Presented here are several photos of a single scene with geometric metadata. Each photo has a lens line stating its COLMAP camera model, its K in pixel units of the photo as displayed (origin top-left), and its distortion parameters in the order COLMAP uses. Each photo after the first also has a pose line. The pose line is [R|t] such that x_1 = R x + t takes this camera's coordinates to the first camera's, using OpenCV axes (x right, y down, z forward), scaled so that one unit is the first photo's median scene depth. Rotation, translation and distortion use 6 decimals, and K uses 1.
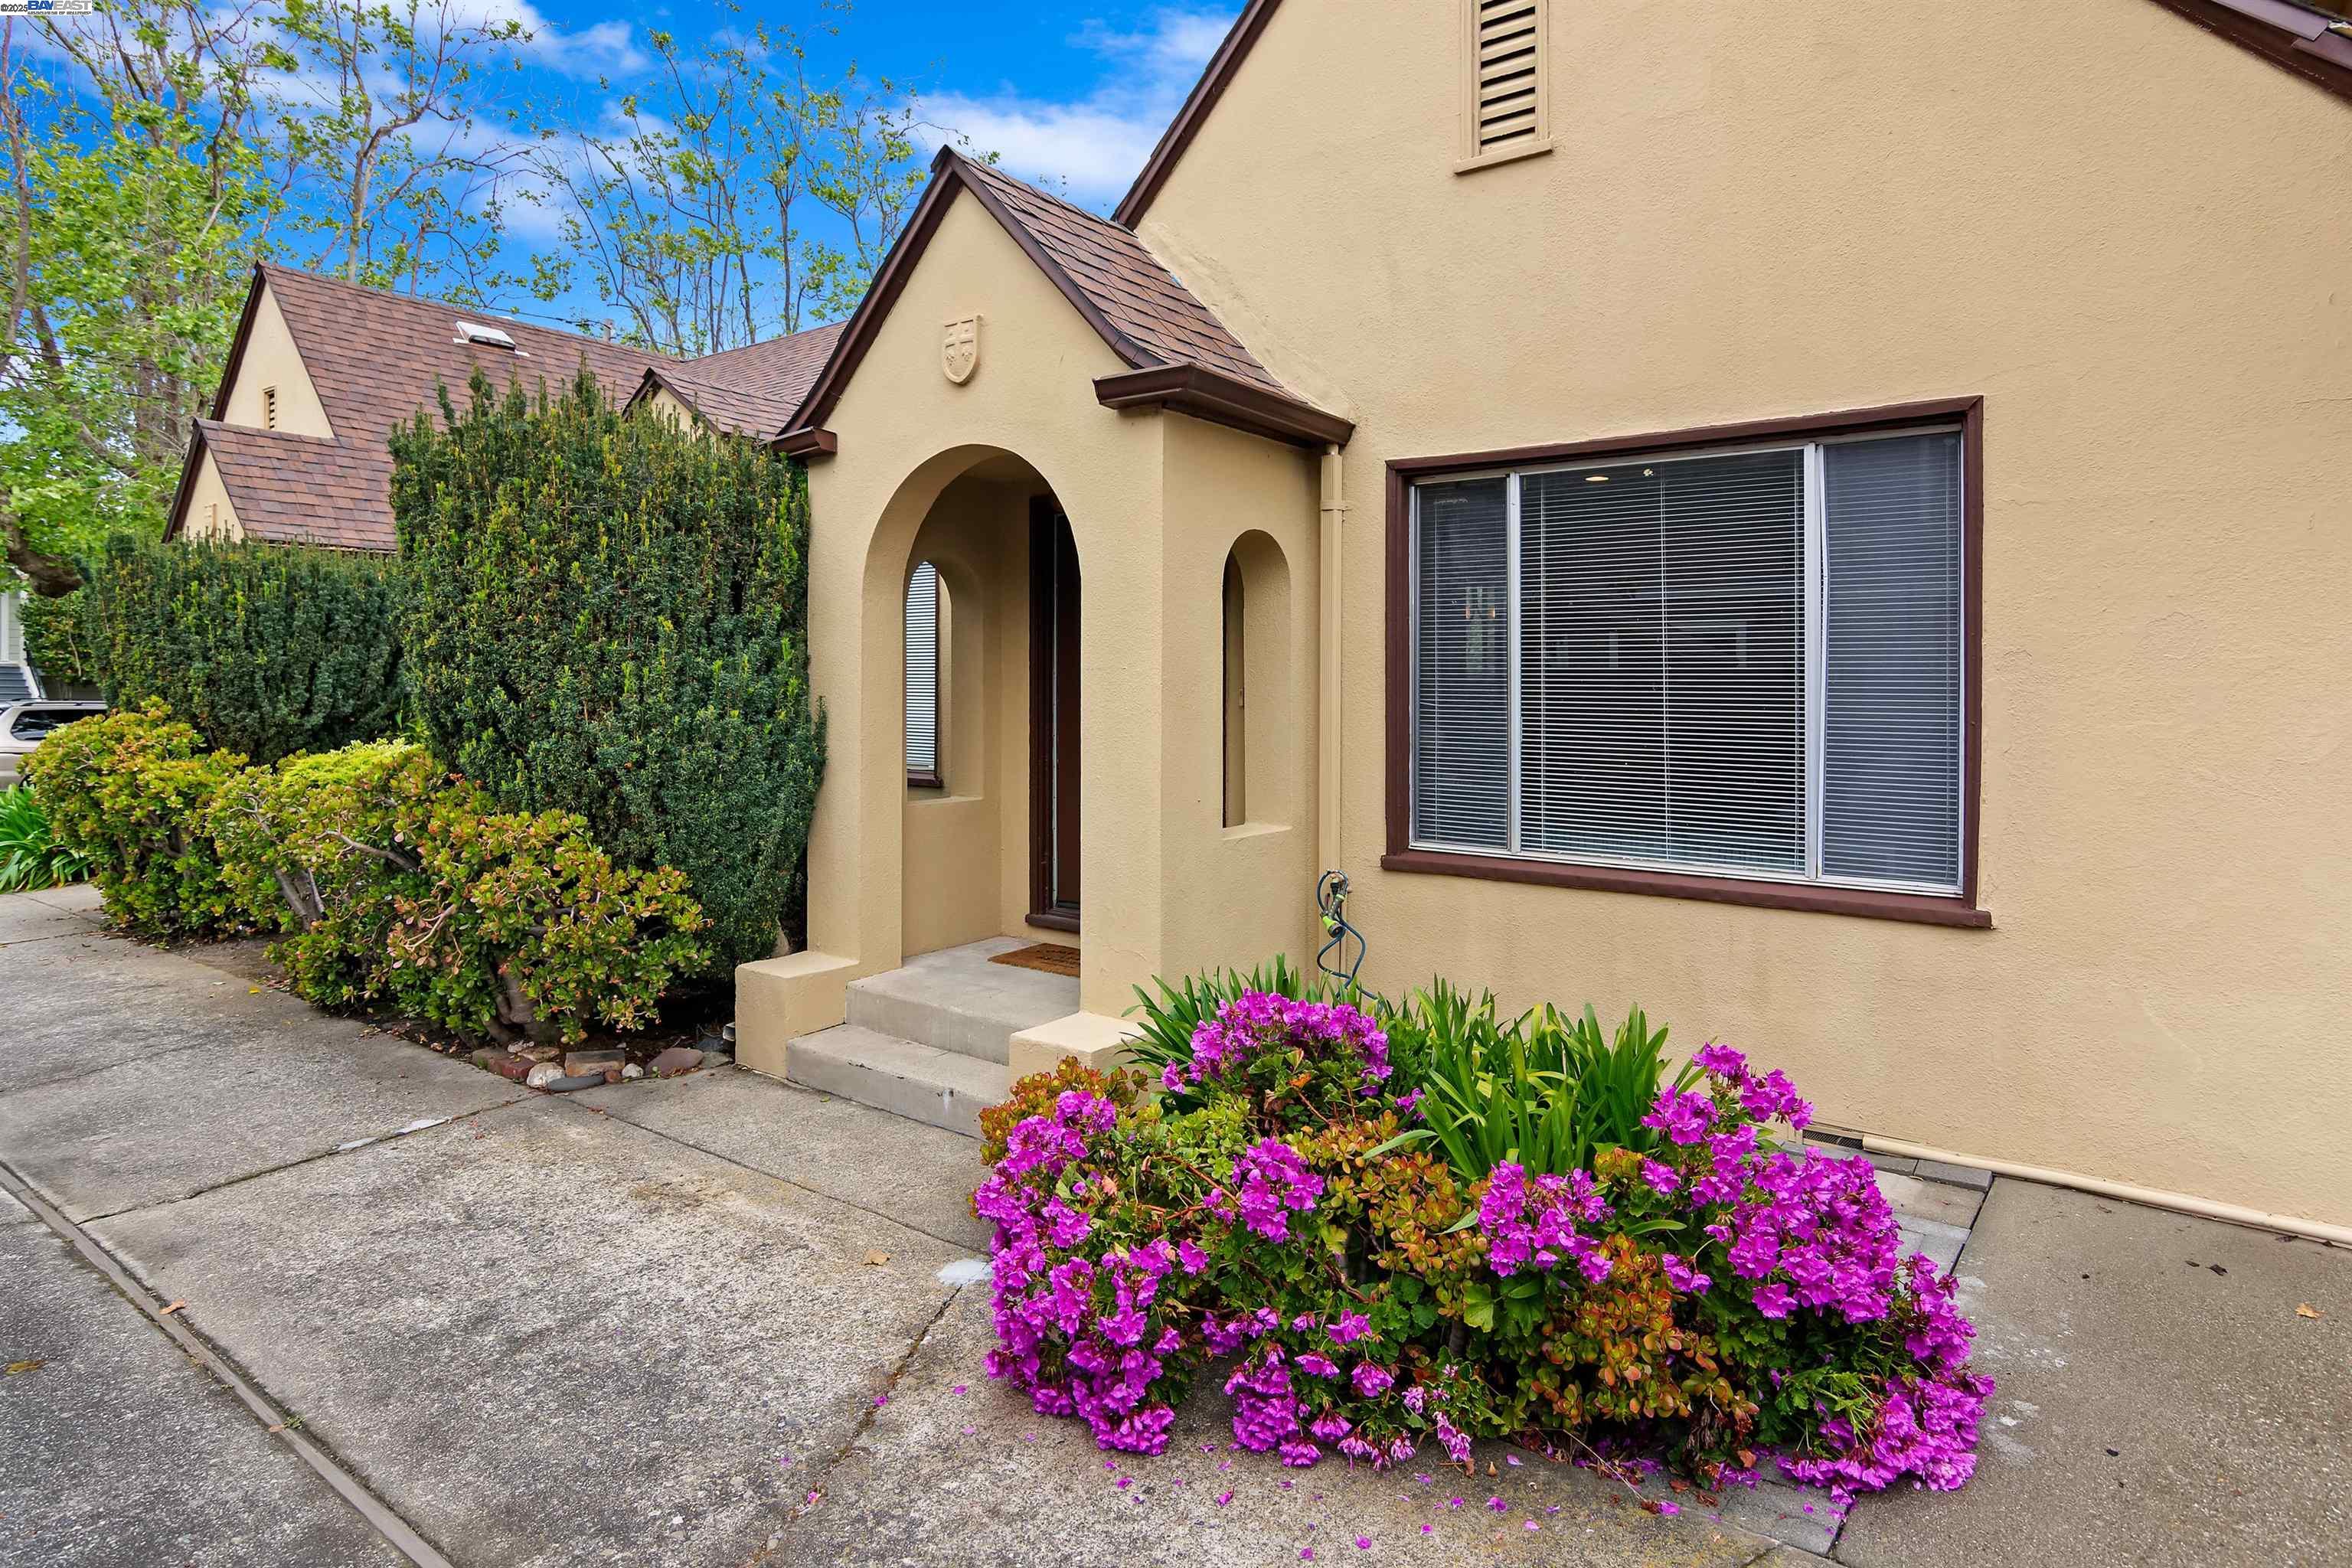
lens RADIAL K [[1317.2, 0, 1174.6], [0, 1317.2, 713.4], [0, 0, 1]] dist [0.003198, 0.000923]
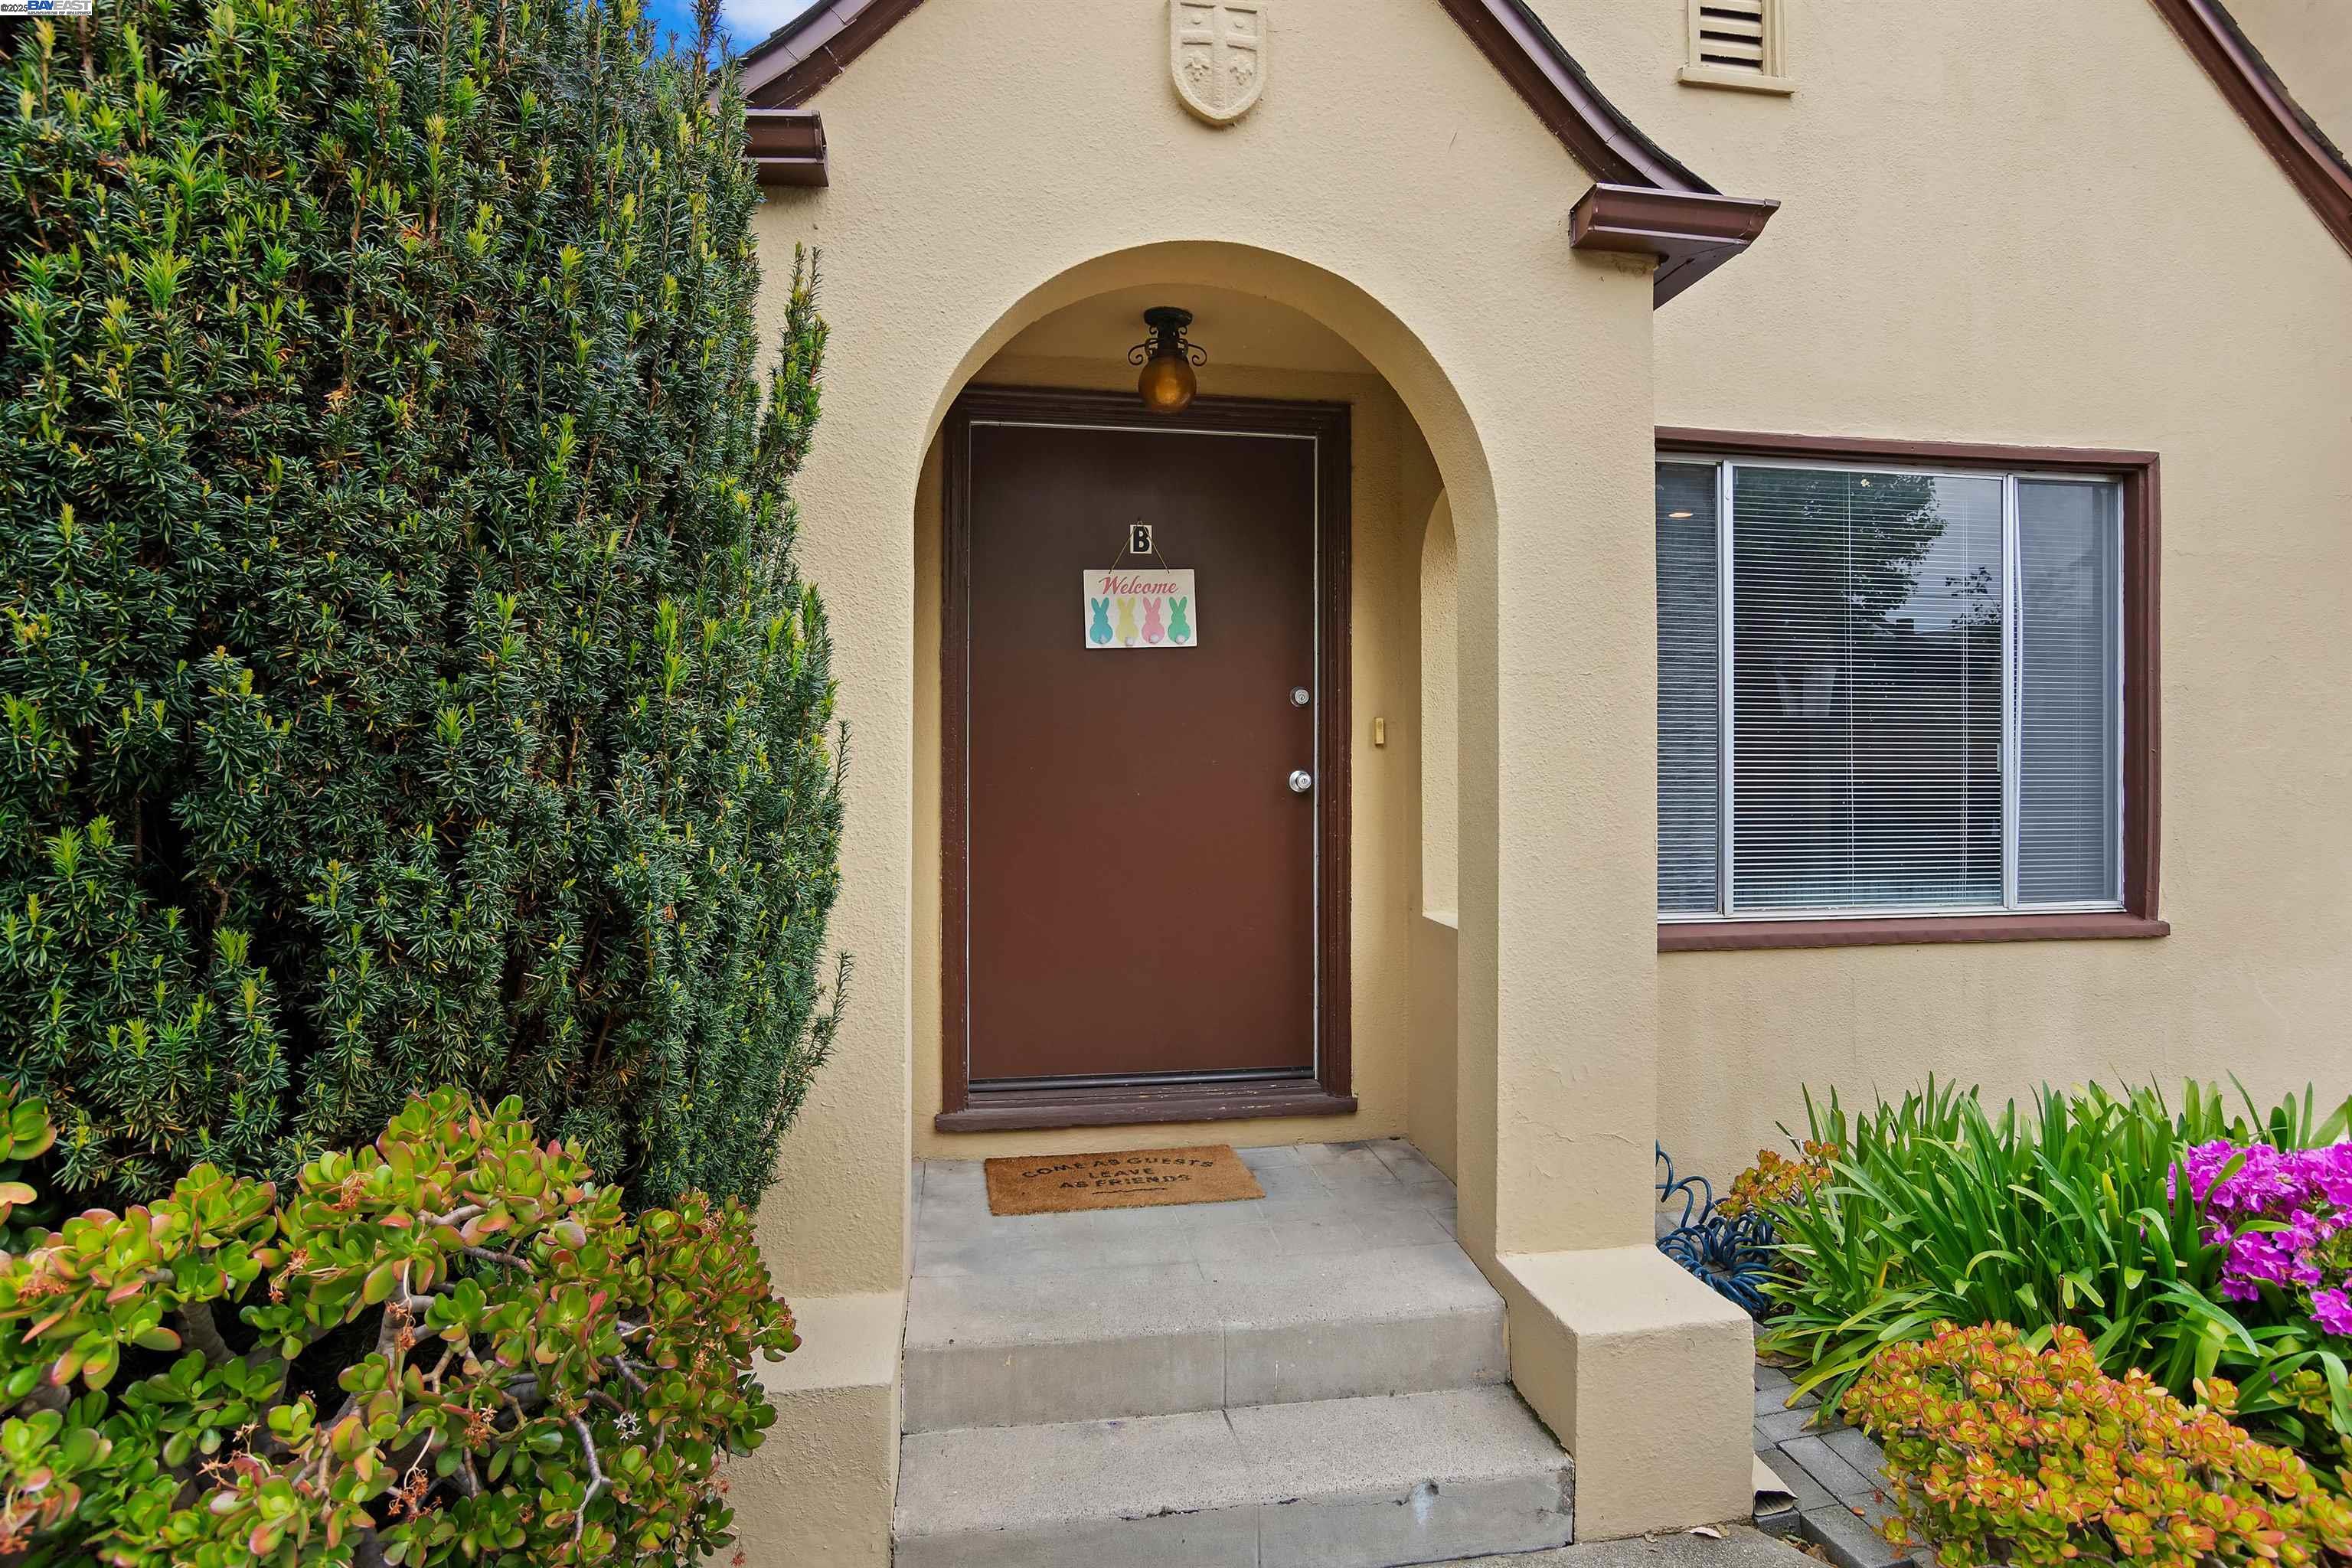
lens RADIAL K [[1292.4, 0, 1175.9], [0, 1292.4, 760.3], [0, 0, 1]] dist [-0.000803, -0.000034]
pose [[0.668272, -0.007381, 0.743880, -0.621026], [0.016666, 0.999848, -0.005051, 0.006163], [-0.743730, 0.015773, 0.668294, 0.750557]]
